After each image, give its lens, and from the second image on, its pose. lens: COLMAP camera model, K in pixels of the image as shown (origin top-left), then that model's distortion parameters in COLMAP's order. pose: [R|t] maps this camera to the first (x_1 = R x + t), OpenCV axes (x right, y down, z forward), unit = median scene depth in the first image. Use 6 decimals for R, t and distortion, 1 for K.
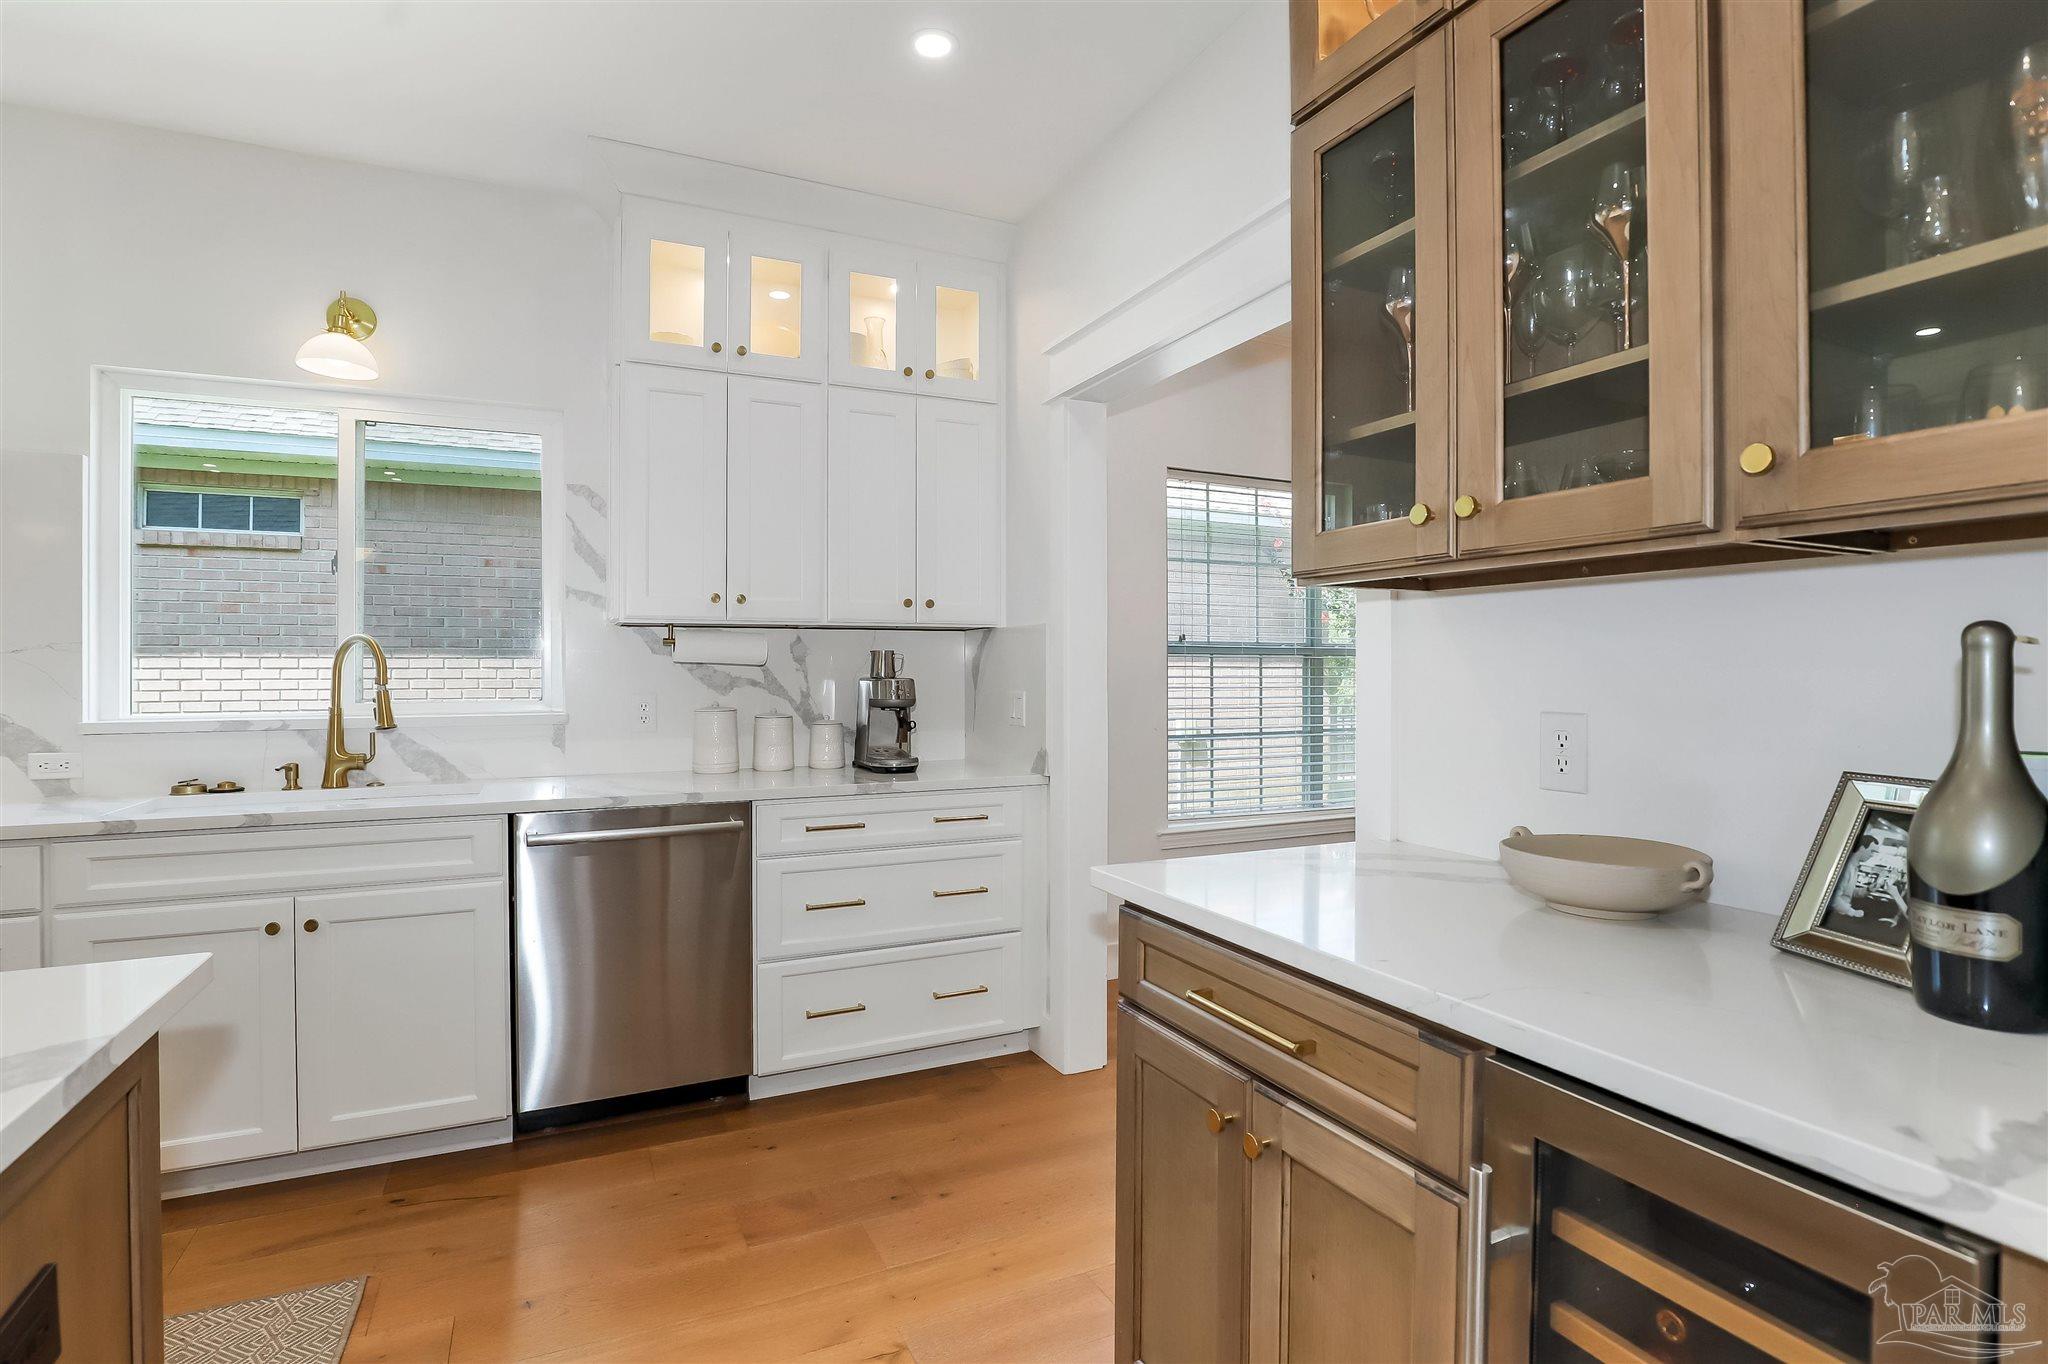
lens RADIAL K [[988.2, 0, 1022.1], [0, 988.2, 676.1], [0, 0, 1]] dist [-0.028329, 0.002784]
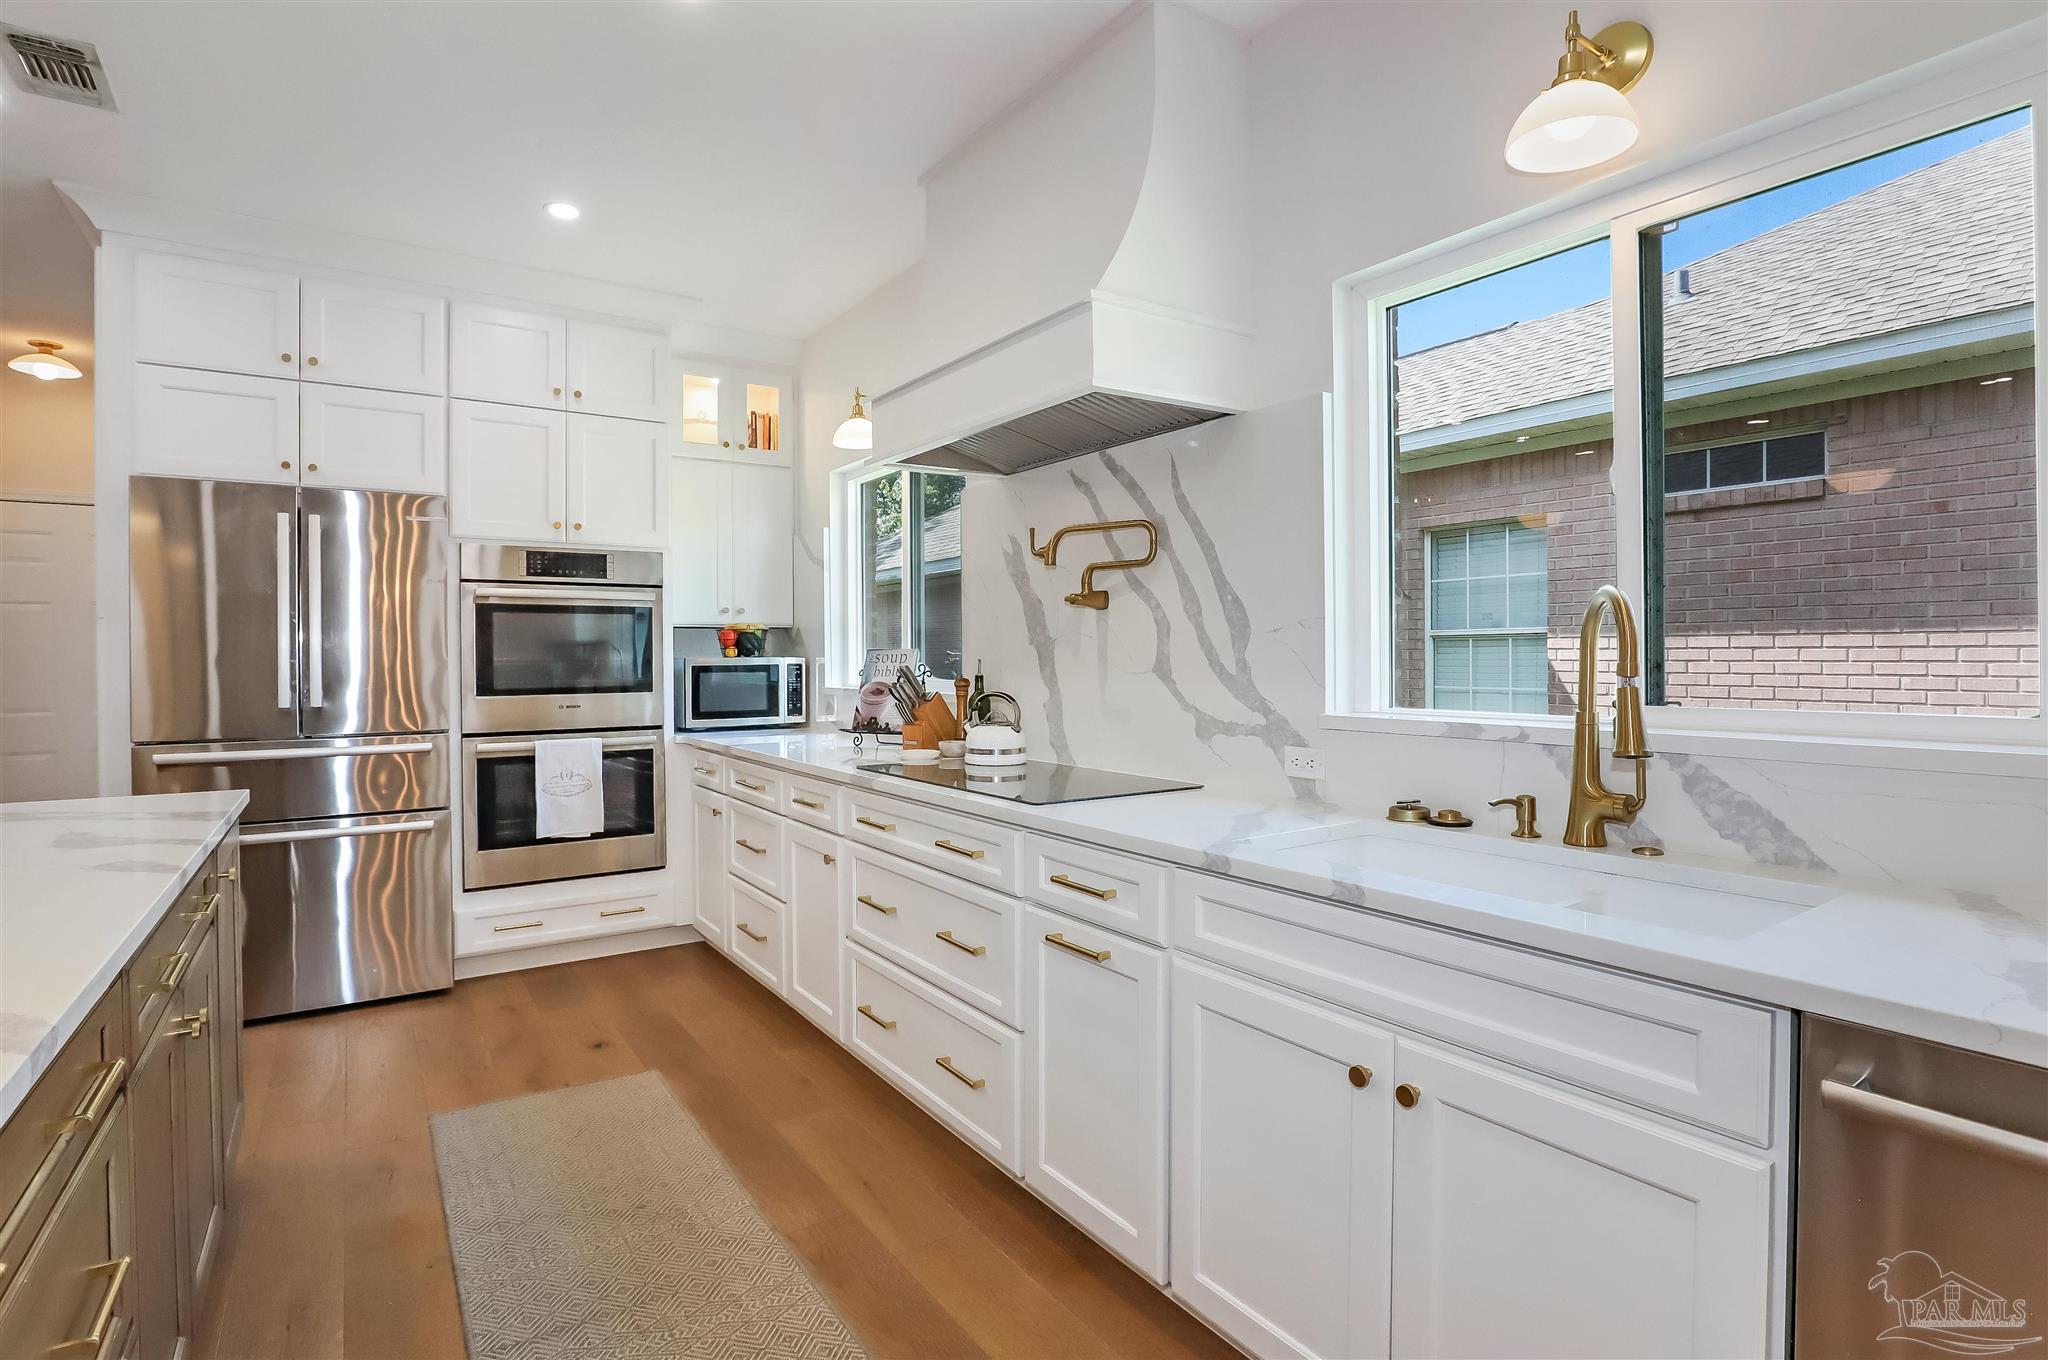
lens RADIAL K [[988.2, 0, 1024.4], [0, 988.2, 667.1], [0, 0, 1]] dist [-0.028329, 0.002784]
pose [[0.159163, 0.013436, -0.987161, -0.158048], [-0.001891, 0.999910, 0.013305, -0.002614], [0.987250, -0.000251, 0.159175, 0.536250]]
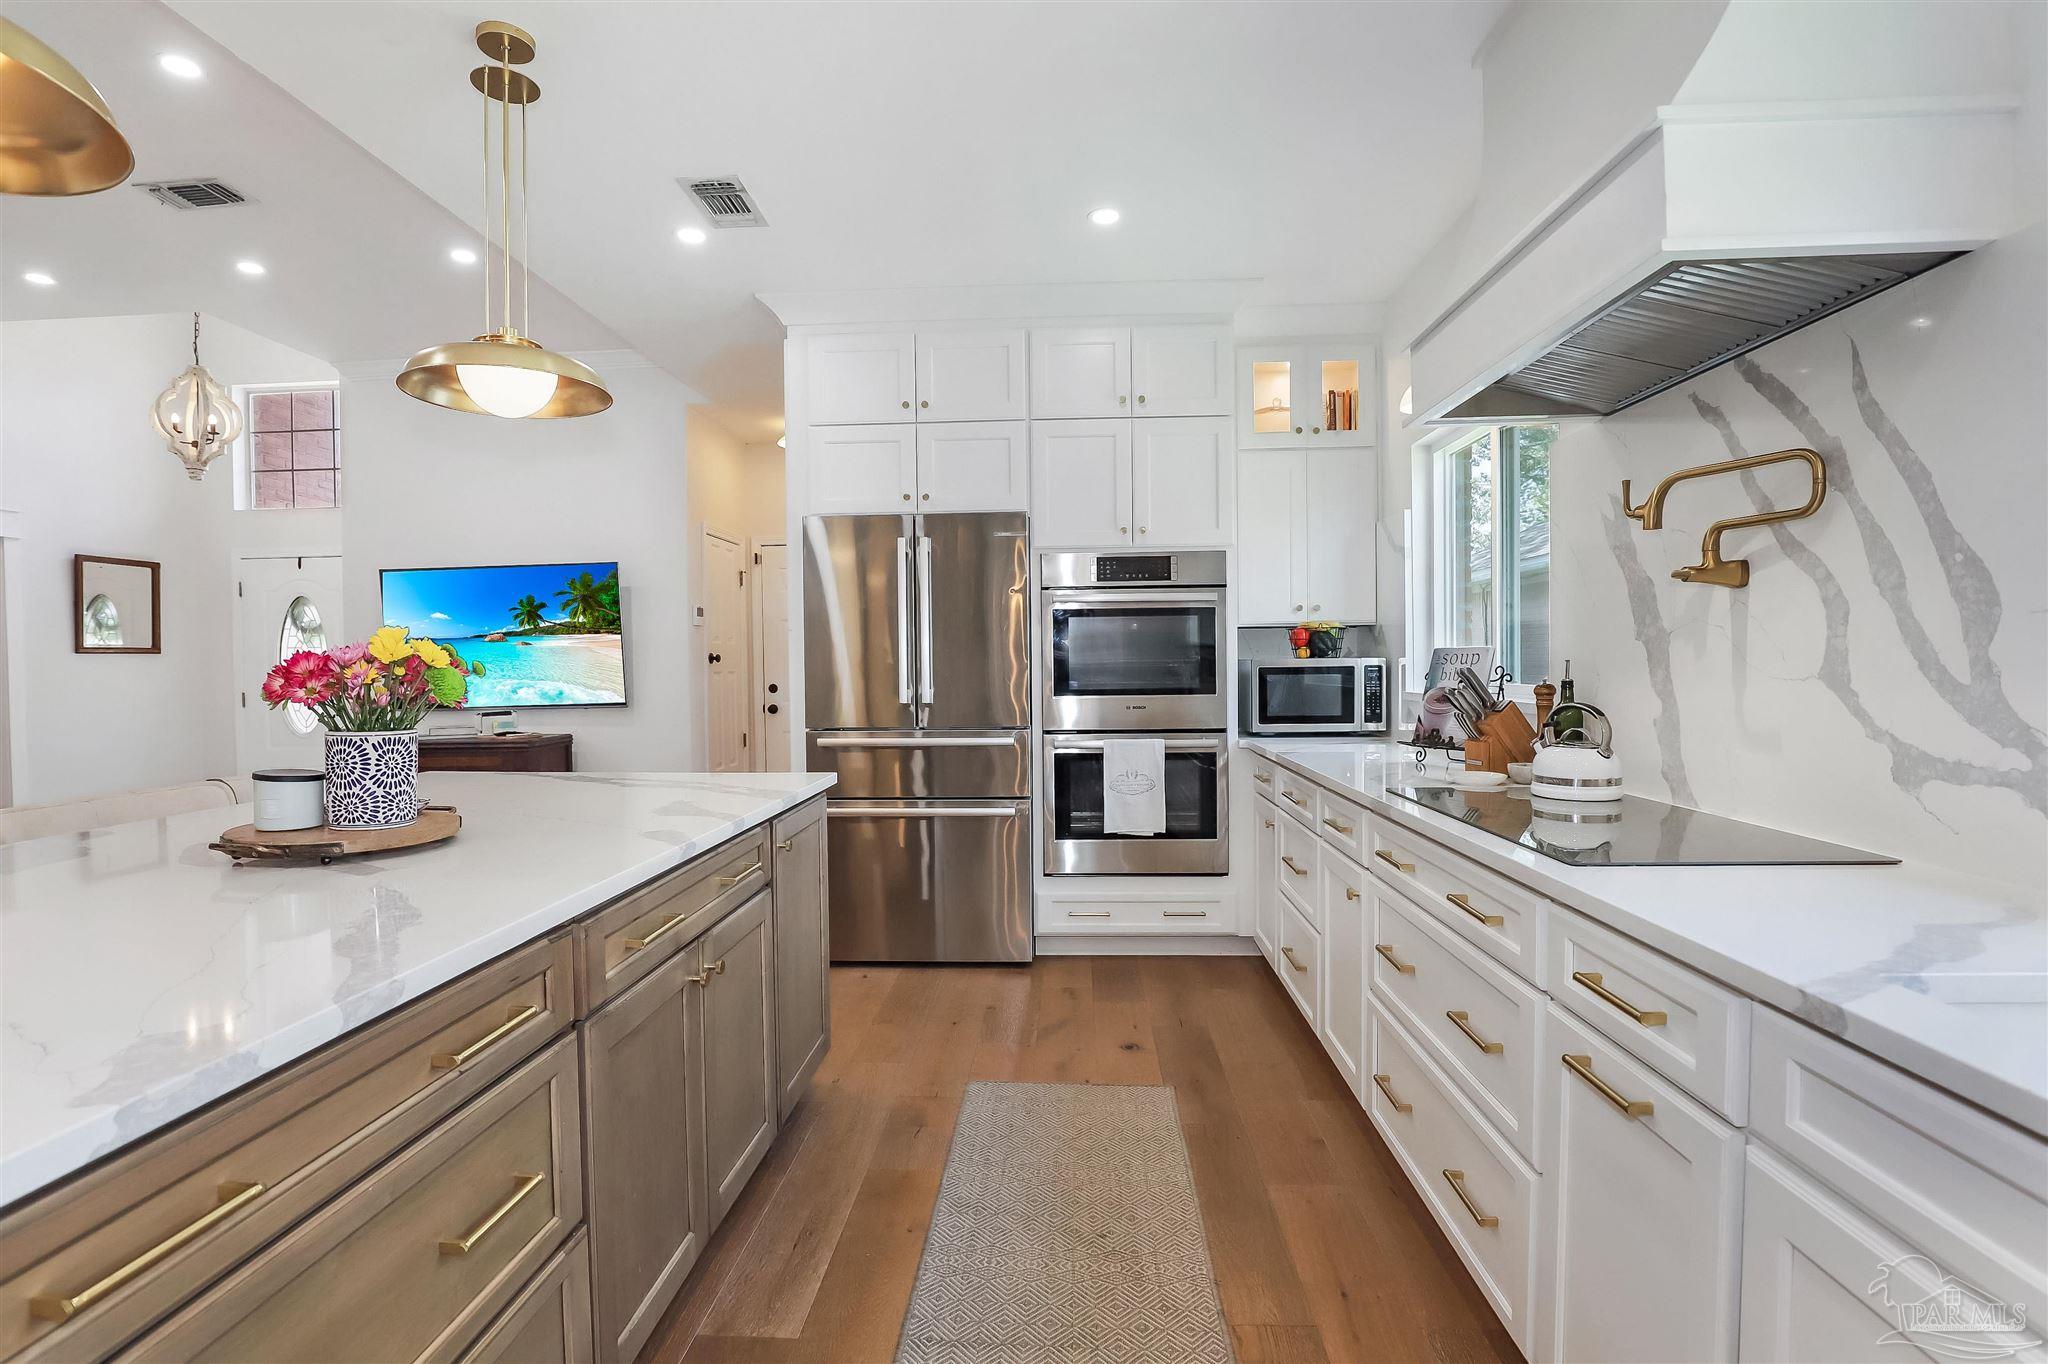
lens RADIAL K [[988.2, 0, 1029.5], [0, 988.2, 684.1], [0, 0, 1]] dist [-0.028329, 0.002784]
pose [[-0.470000, 0.028432, -0.882209, -0.291654], [0.006087, 0.999562, 0.028971, -0.002745], [0.882646, 0.008247, -0.469967, 0.651283]]
